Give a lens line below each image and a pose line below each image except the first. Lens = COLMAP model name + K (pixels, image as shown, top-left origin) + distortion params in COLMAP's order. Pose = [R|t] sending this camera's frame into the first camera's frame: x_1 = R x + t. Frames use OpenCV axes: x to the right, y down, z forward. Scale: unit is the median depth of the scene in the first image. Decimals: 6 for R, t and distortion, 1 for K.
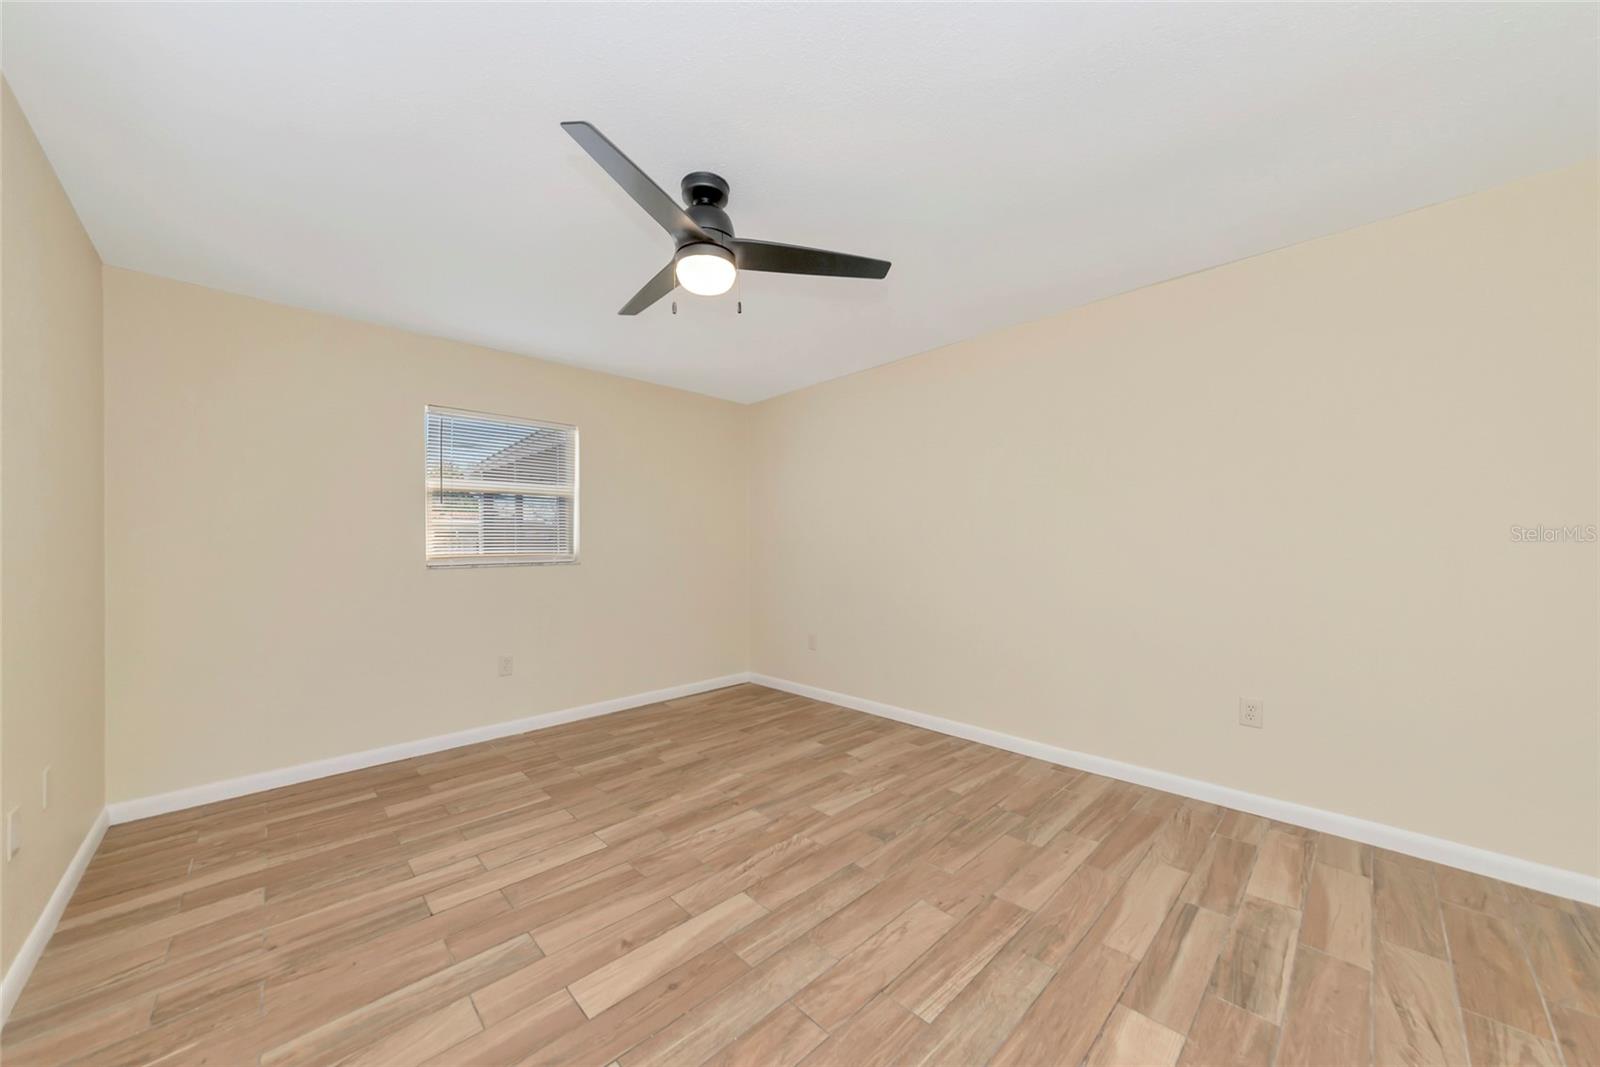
lens RADIAL K [[561.6, 0, 792.9], [0, 561.6, 550.8], [0, 0, 1]] dist [0.000292, 0.000034]
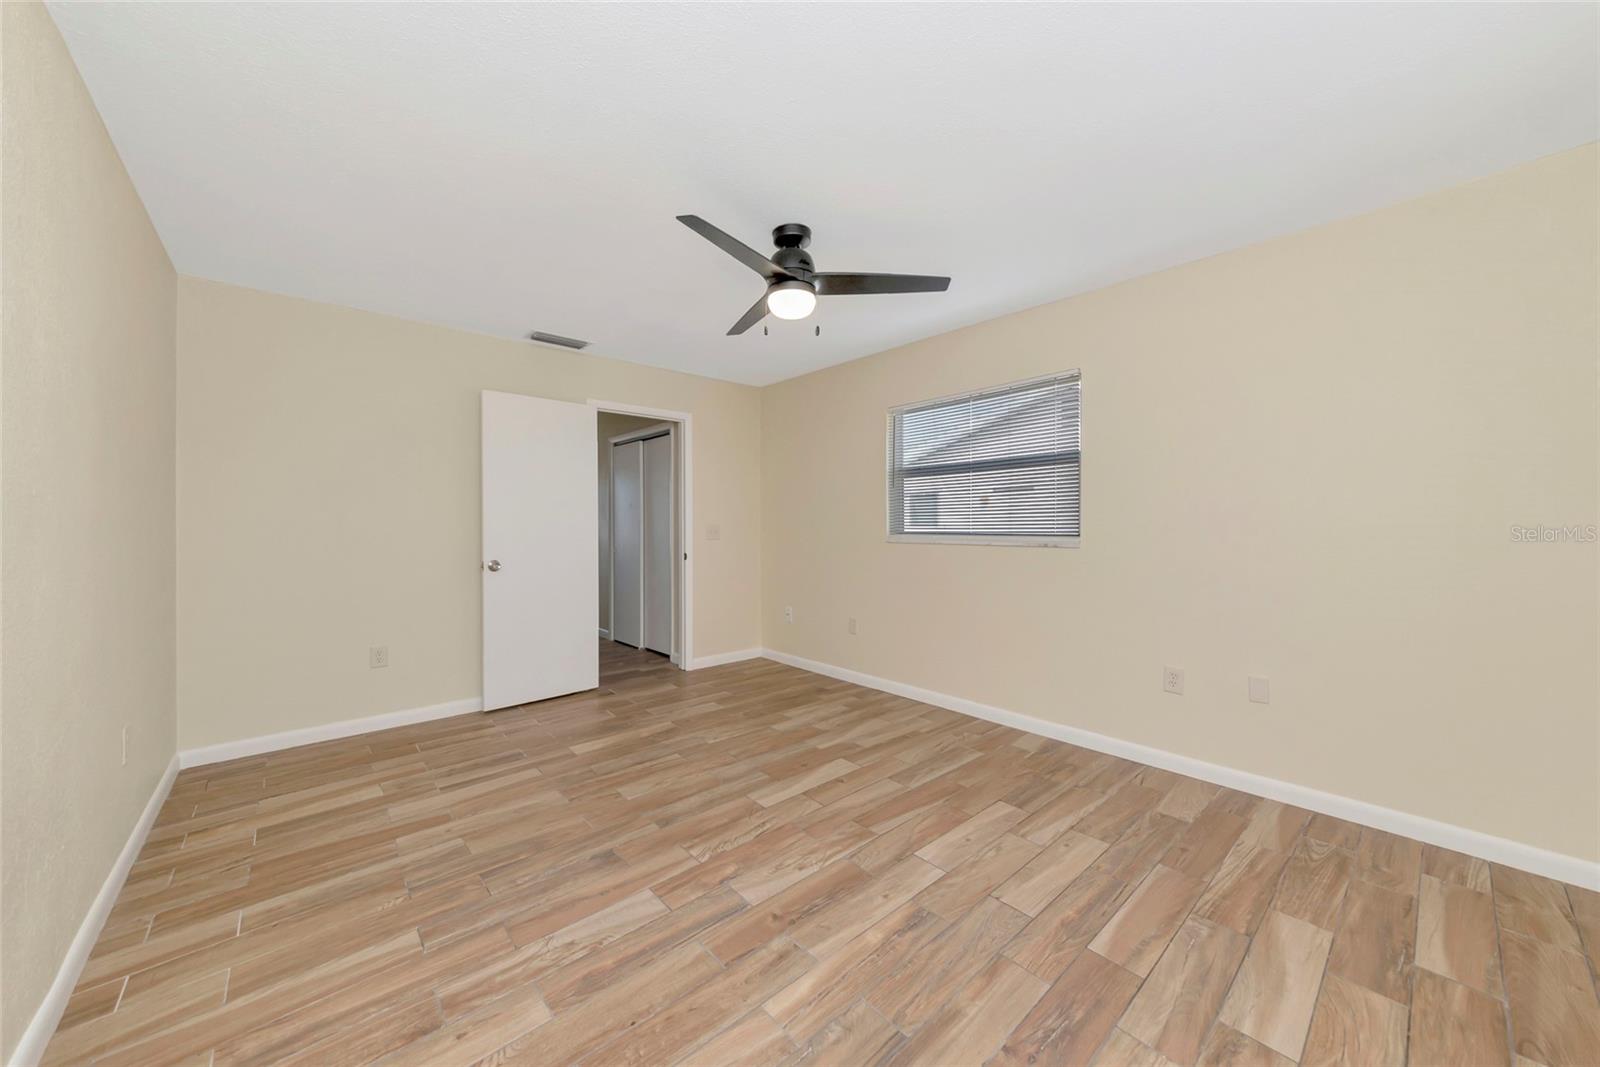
lens RADIAL K [[561.6, 0, 792.9], [0, 561.6, 550.8], [0, 0, 1]] dist [0.000292, 0.000034]
pose [[-0.999021, 0.013646, 0.042070, -0.182997], [0.016187, 0.998027, 0.060661, -0.021852], [-0.041159, 0.061283, -0.997271, 1.919849]]
